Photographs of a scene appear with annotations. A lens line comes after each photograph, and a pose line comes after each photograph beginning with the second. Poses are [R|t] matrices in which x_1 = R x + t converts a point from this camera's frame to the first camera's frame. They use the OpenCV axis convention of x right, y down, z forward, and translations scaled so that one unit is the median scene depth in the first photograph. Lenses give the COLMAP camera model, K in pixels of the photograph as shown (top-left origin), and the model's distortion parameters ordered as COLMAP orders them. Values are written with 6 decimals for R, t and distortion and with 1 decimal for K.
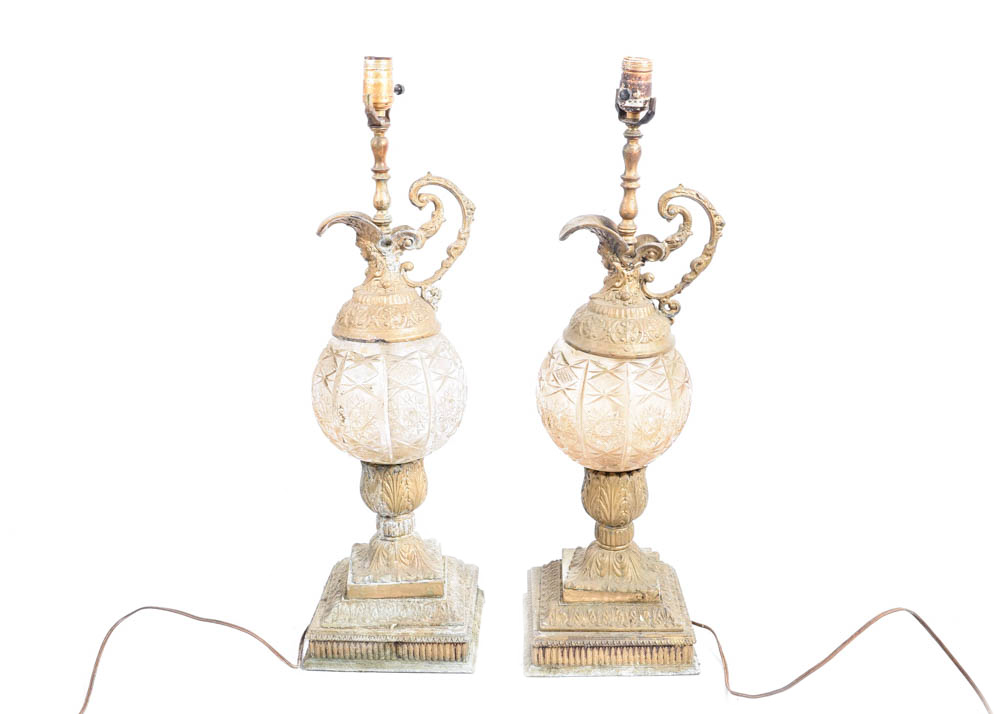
lens RADIAL K [[1395.7, 0, 500.0], [0, 1395.7, 357.0], [0, 0, 1]] dist [-0.008538, -0.006256]
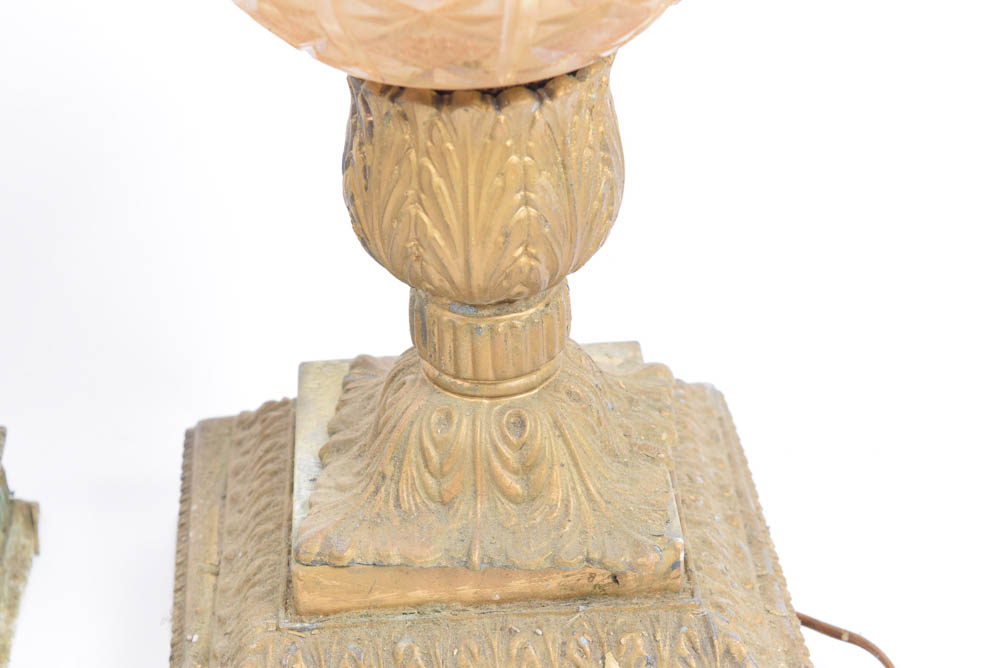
lens RADIAL K [[2359.7, 0, 500.0], [0, 2359.7, 334.0], [0, 0, 1]] dist [0.064038, 0.256865]
pose [[0.996619, -0.059737, 0.056412, 0.062836], [0.044050, 0.968046, 0.246875, 0.026734], [-0.069356, -0.243555, 0.967404, 0.624711]]
